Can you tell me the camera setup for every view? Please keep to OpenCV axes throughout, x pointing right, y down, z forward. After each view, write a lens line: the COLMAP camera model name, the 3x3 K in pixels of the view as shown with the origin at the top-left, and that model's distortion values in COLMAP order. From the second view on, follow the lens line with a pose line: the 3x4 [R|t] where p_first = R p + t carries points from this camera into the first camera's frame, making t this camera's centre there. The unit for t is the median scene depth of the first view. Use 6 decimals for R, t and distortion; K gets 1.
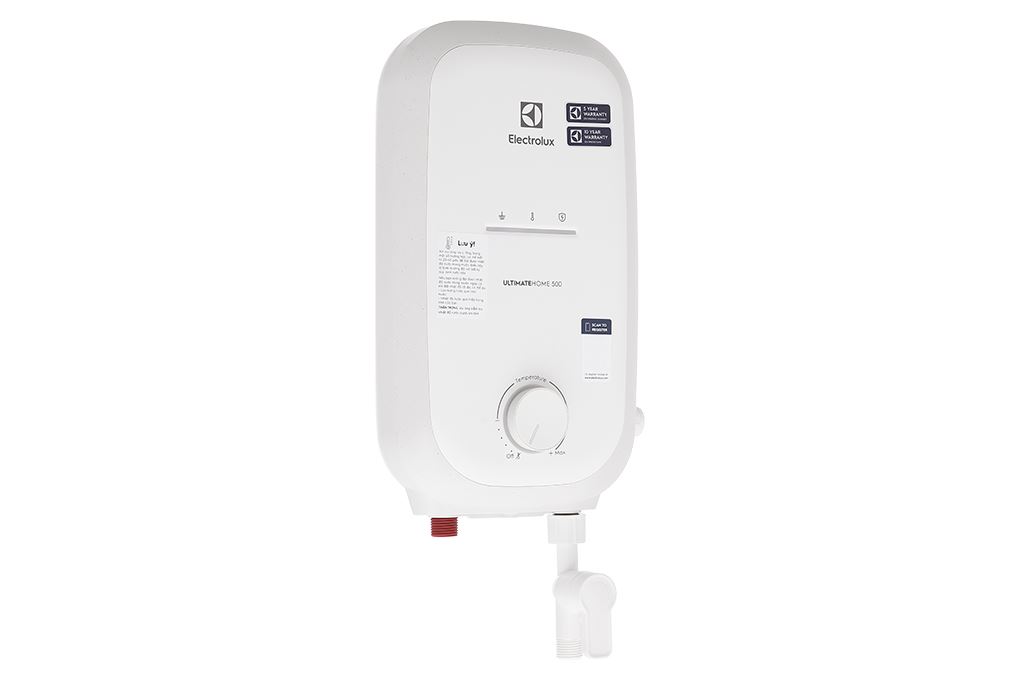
lens RADIAL K [[2057.5, 0, 510.0], [0, 2057.5, 340.0], [0, 0, 1]] dist [-0.011528, -0.013813]
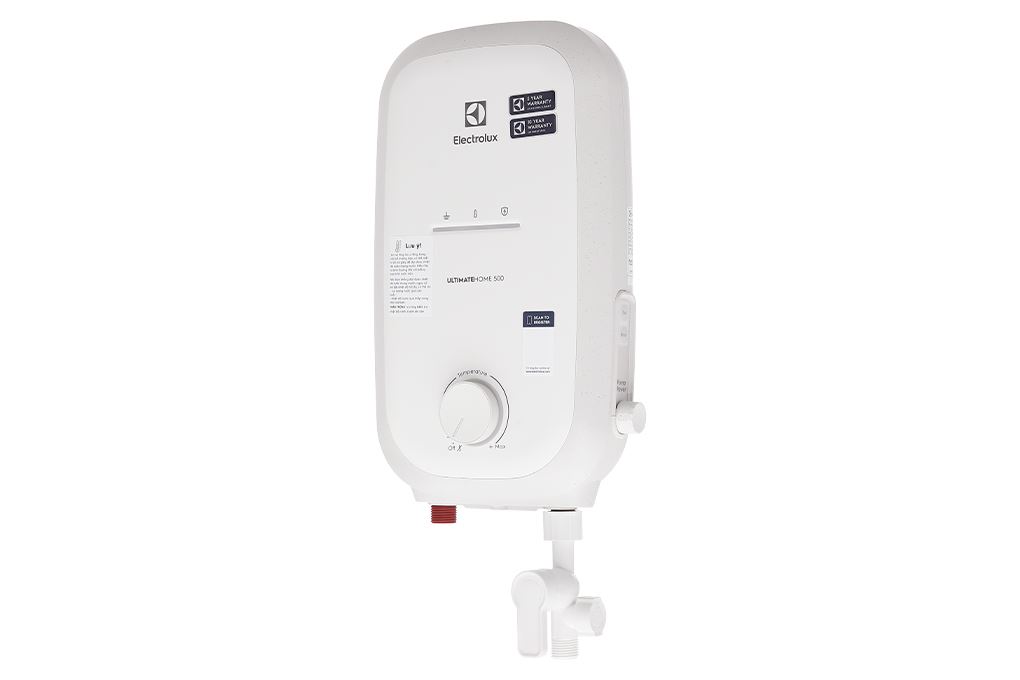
lens RADIAL K [[2057.5, 0, 510.0], [0, 2057.5, 340.0], [0, 0, 1]] dist [-0.011528, -0.013813]
pose [[0.468672, -0.024366, -0.883036, 0.906660], [0.020802, 0.999647, -0.016543, 0.019470], [0.883127, -0.010616, 0.469013, 0.531774]]
